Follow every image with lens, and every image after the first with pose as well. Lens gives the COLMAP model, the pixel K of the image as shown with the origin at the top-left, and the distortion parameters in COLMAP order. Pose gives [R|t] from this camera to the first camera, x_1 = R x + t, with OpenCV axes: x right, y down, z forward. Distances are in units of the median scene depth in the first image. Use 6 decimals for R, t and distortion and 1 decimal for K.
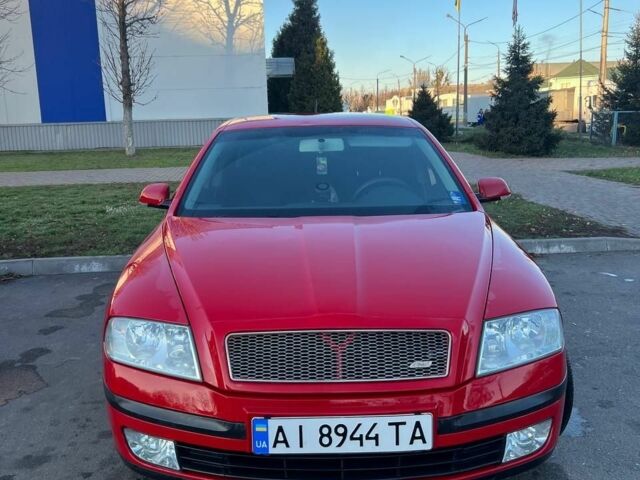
lens RADIAL K [[591.2, 0, 329.8], [0, 591.2, 239.4], [0, 0, 1]] dist [0.003853, -0.011004]
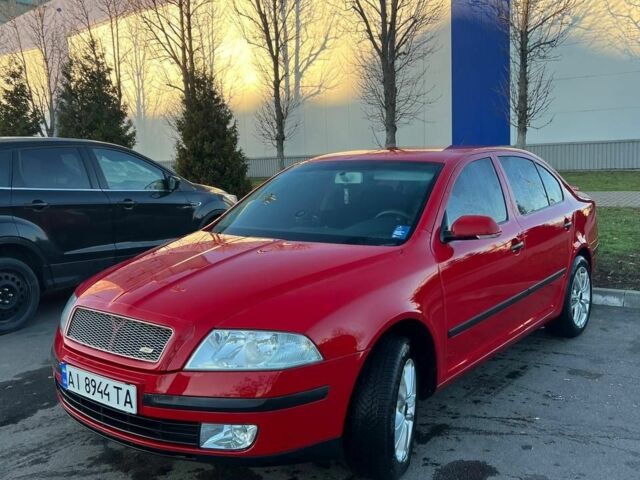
lens RADIAL K [[591.2, 0, 329.8], [0, 591.2, 239.4], [0, 0, 1]] dist [0.003853, -0.011004]
pose [[0.801723, 0.075882, -0.592860, 1.286892], [-0.098861, 0.995081, -0.006327, -0.070200], [0.589463, 0.063683, 0.805281, 0.163416]]
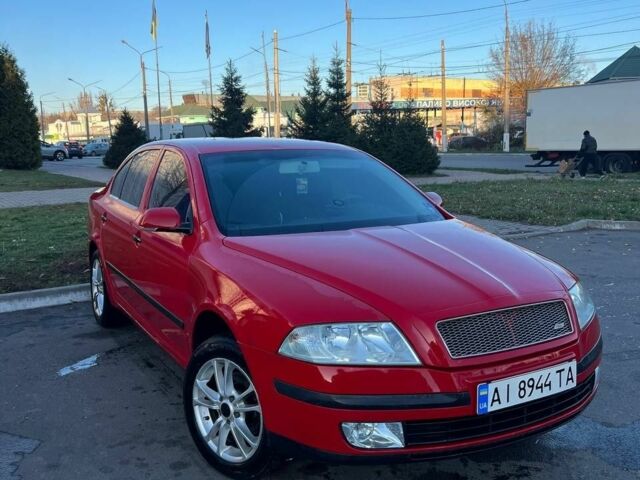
lens RADIAL K [[578.3, 0, 320.0], [0, 578.3, 240.0], [0, 0, 1]] dist [-0.006942, -0.015173]
pose [[0.890811, -0.057336, 0.450741, -0.941826], [0.074342, 0.997030, -0.020097, 0.000640], [-0.448250, 0.051411, 0.892428, 0.058718]]
